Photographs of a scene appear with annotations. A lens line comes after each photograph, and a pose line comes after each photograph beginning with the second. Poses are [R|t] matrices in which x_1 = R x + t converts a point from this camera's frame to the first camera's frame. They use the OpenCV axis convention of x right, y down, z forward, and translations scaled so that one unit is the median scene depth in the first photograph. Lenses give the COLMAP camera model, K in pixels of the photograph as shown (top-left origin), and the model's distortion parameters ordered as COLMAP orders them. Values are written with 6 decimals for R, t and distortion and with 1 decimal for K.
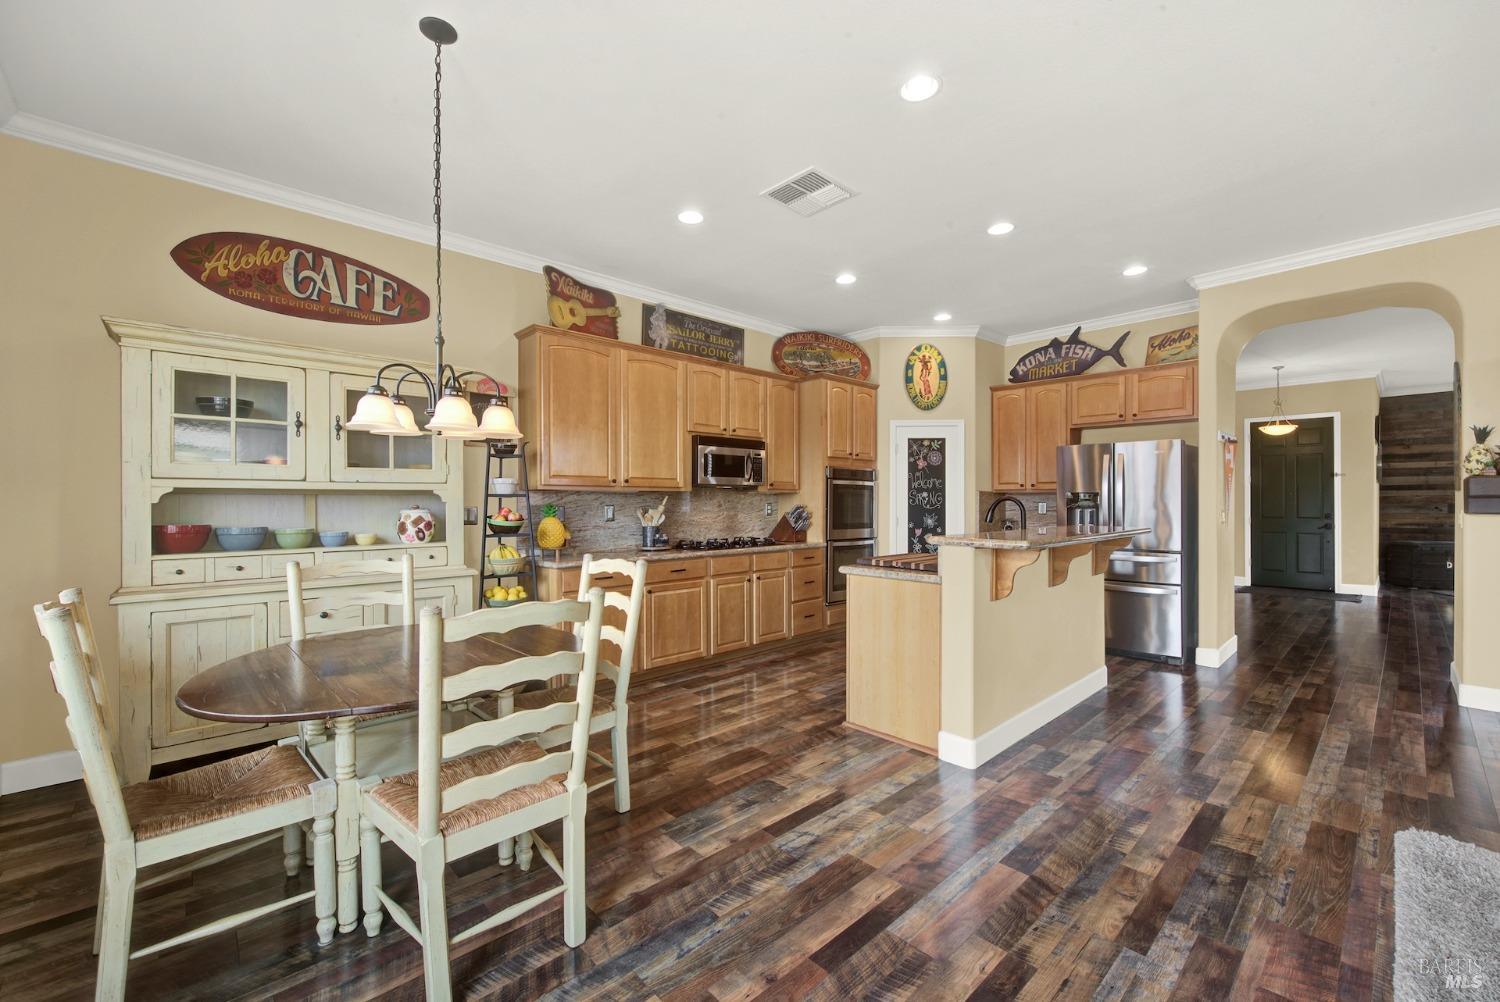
lens RADIAL K [[605.7, 0, 746.6], [0, 605.7, 502.8], [0, 0, 1]] dist [0.001282, -0.000314]
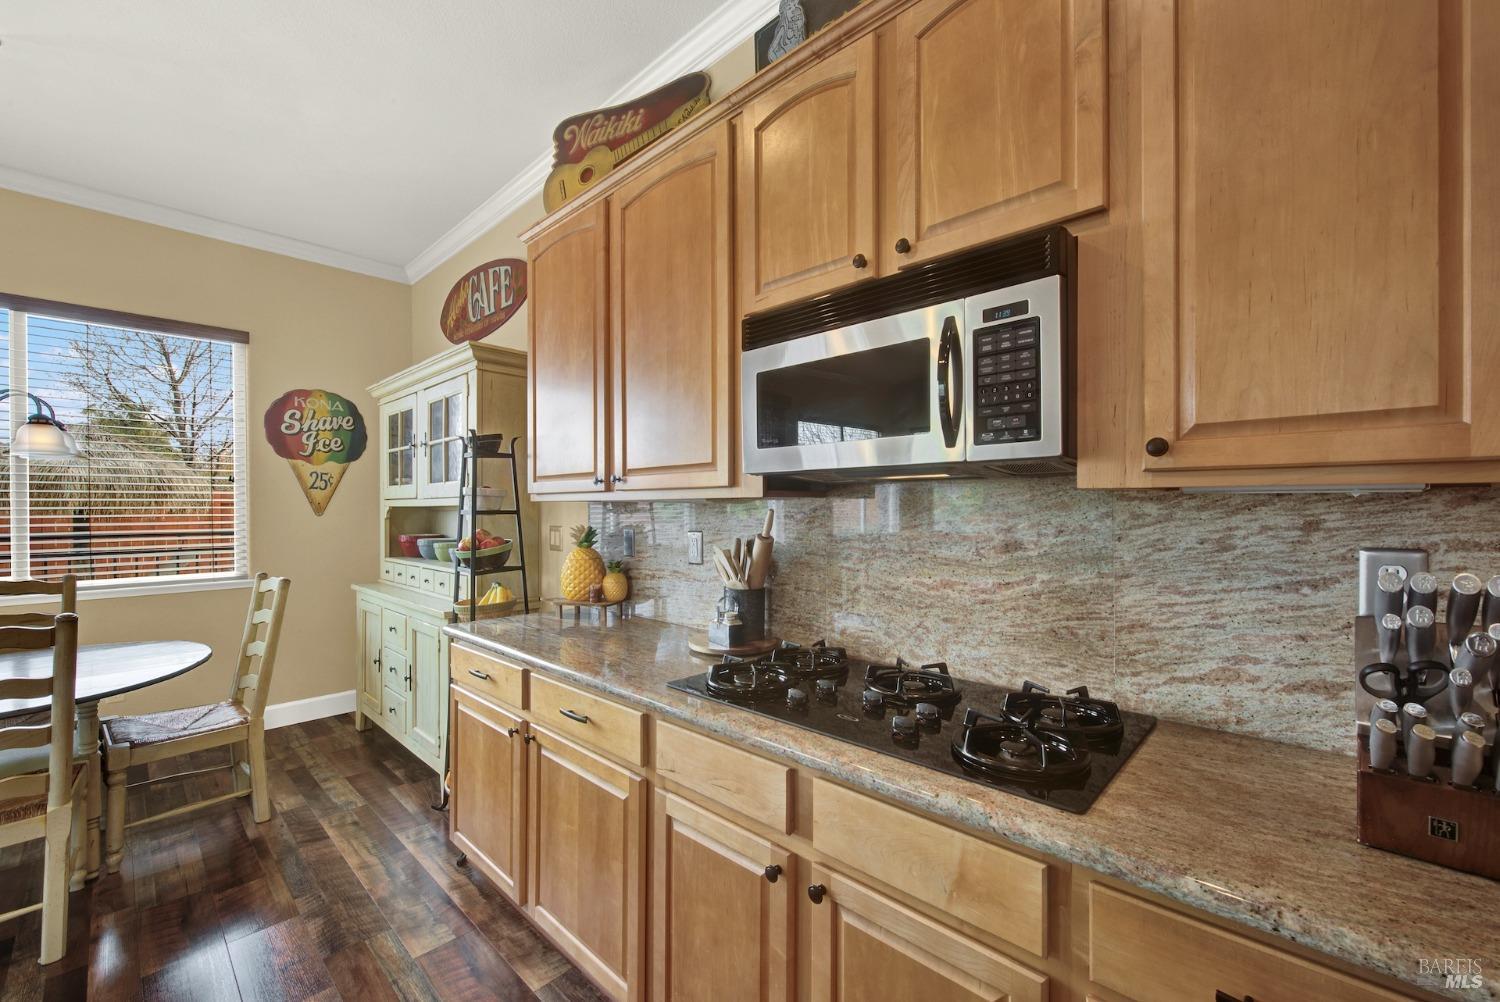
lens RADIAL K [[611.1, 0, 747.8], [0, 611.1, 508.4], [0, 0, 1]] dist [0.001145, -0.001954]
pose [[0.062959, 0.003698, -0.998009, 0.213617], [0.001984, 0.999991, 0.003831, -0.012655], [0.998014, -0.002221, 0.062951, 0.869175]]
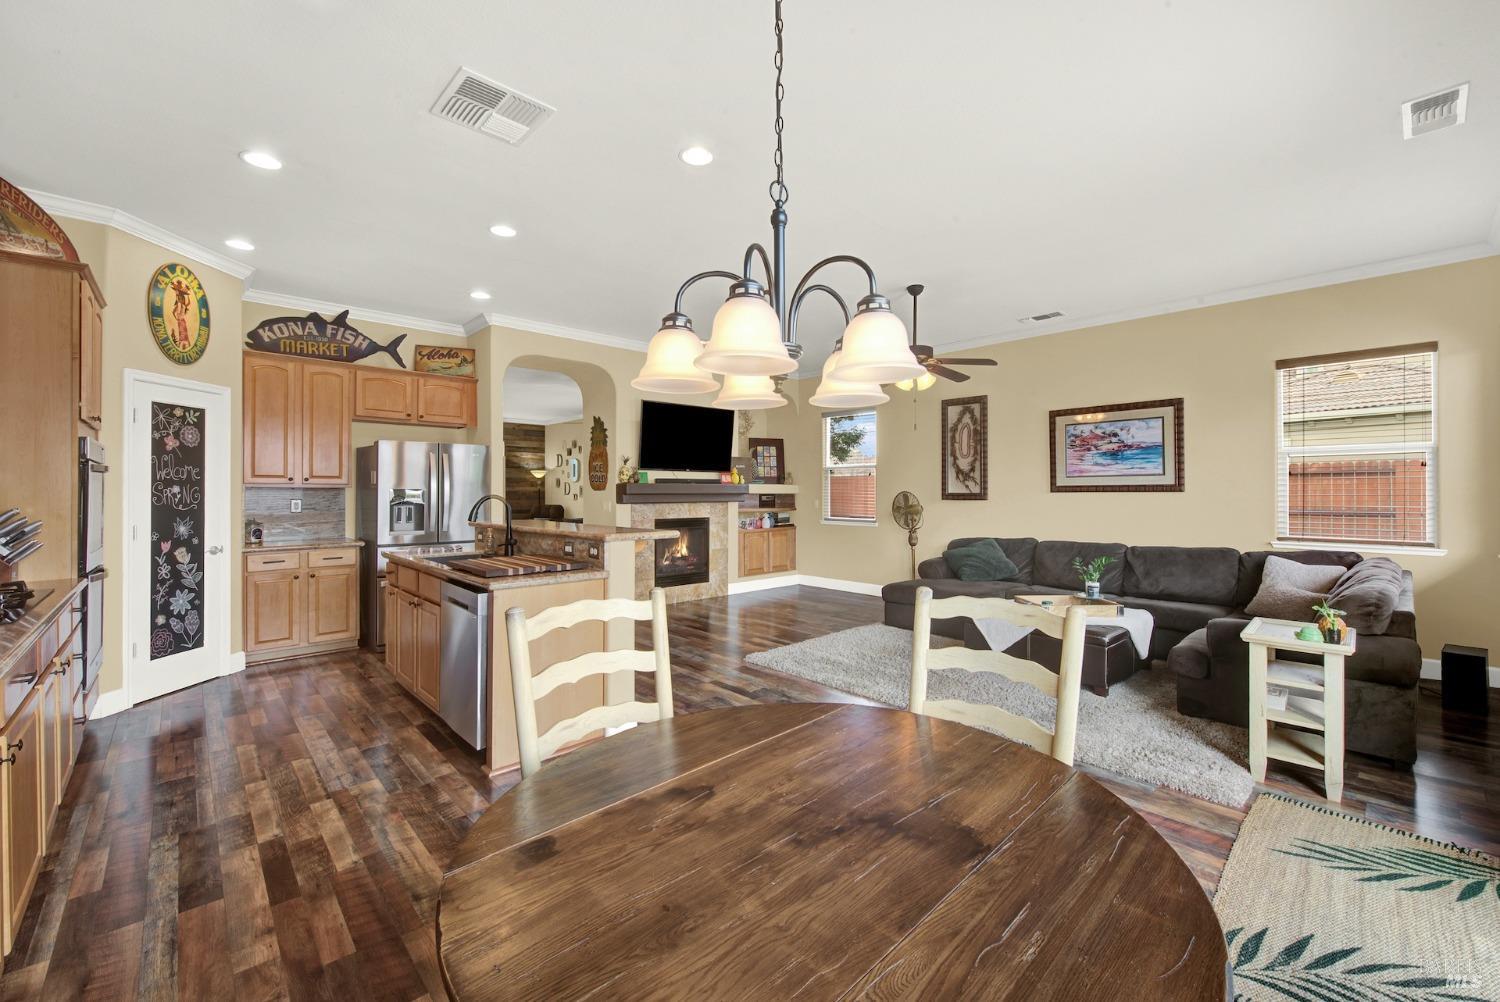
lens RADIAL K [[610.2, 0, 753.5], [0, 610.2, 488.5], [0, 0, 1]] dist [0.007418, -0.004837]
pose [[-0.008105, 0.006216, 0.999948, -0.426658], [0.002988, 0.999976, -0.006192, -0.009653], [-0.999963, 0.002937, -0.008123, 0.412845]]
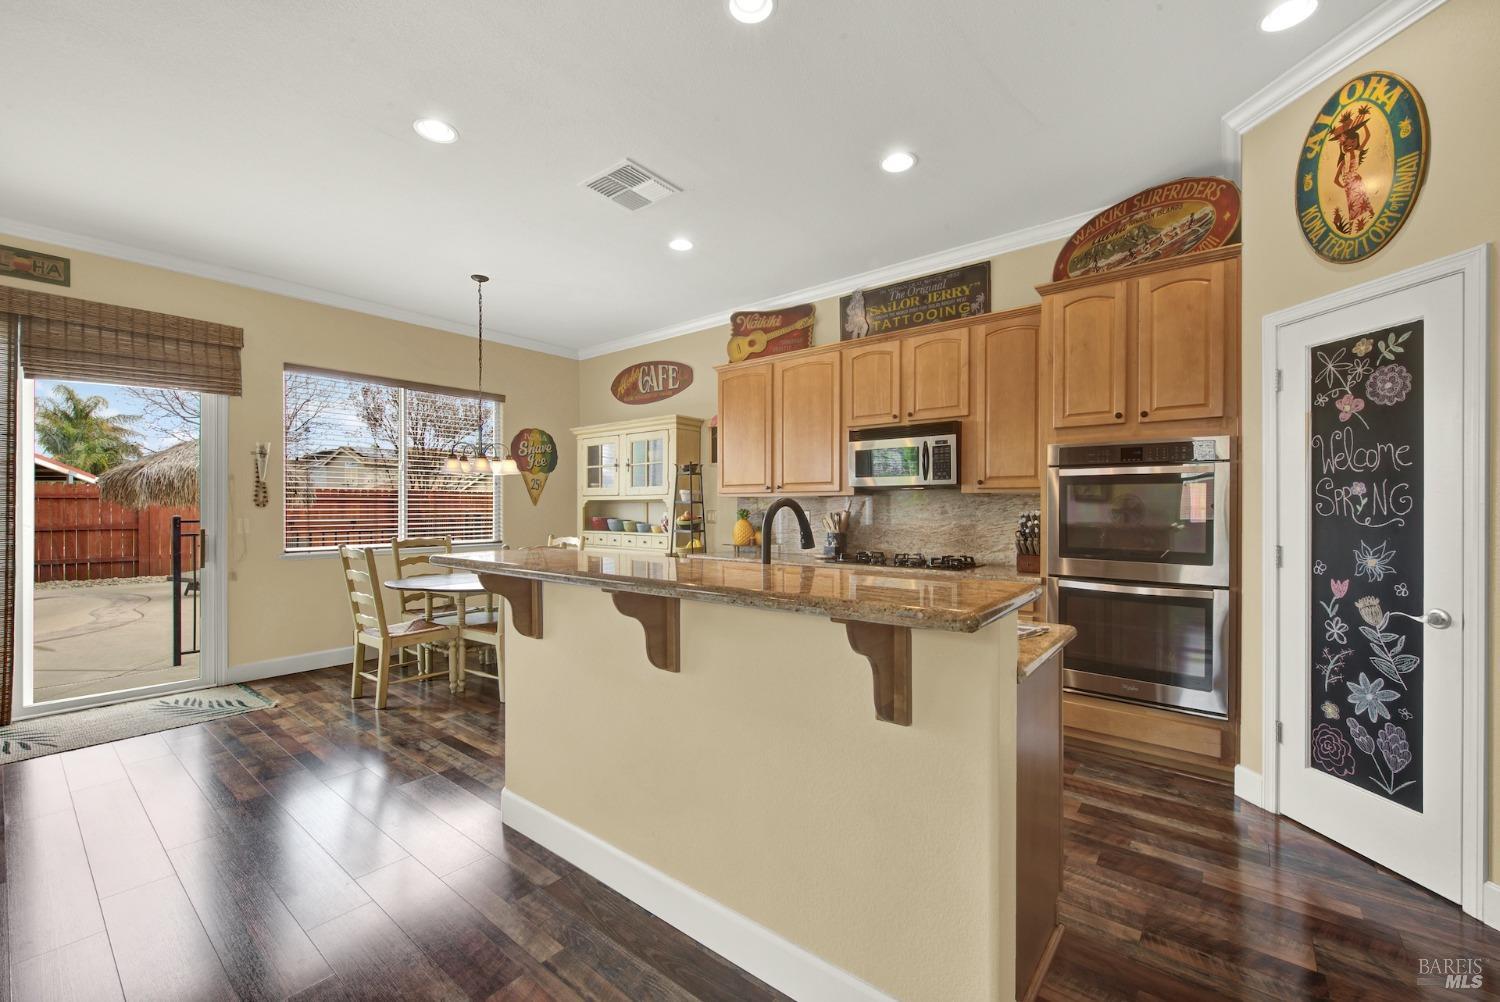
lens RADIAL K [[605.5, 0, 748.3], [0, 605.5, 509.3], [0, 0, 1]] dist [0.006046, -0.004553]
pose [[0.147763, 0.006175, -0.989004, 0.672938], [-0.001980, 0.999980, 0.005948, -0.003181], [0.989021, 0.001079, 0.147772, 0.644407]]
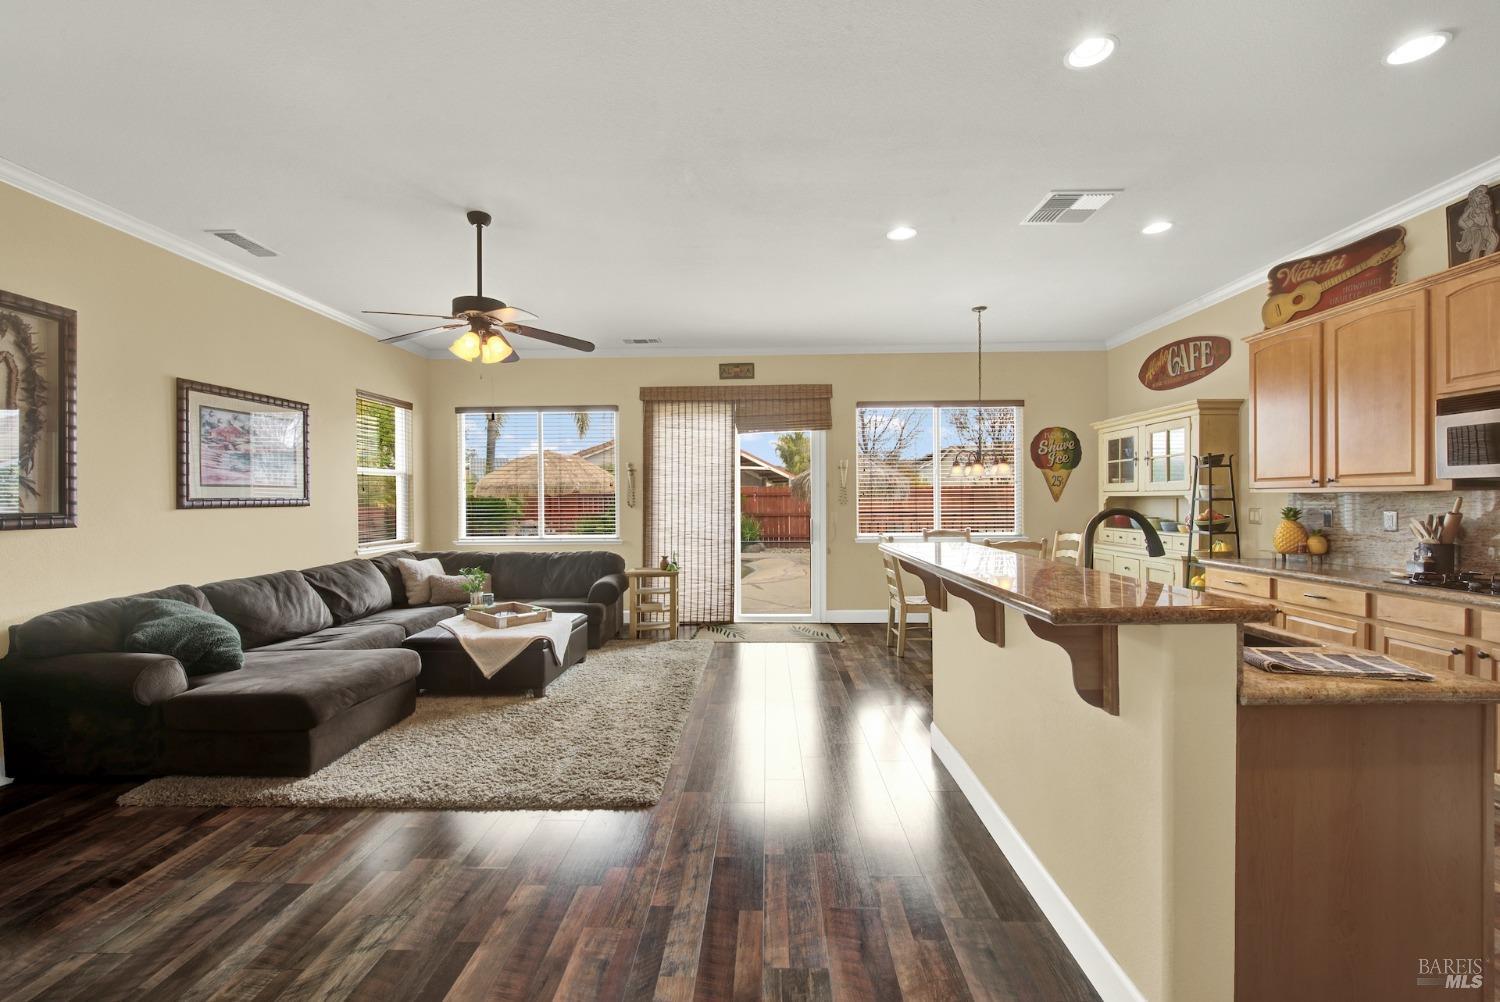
lens RADIAL K [[618.7, 0, 745.9], [0, 618.7, 503.0], [0, 0, 1]] dist [-0.002805, -0.001169]
pose [[-0.700377, 0.011893, -0.713674, 0.764497], [0.007867, 0.999929, 0.008944, -0.015690], [0.713730, 0.000650, -0.700420, 0.828750]]
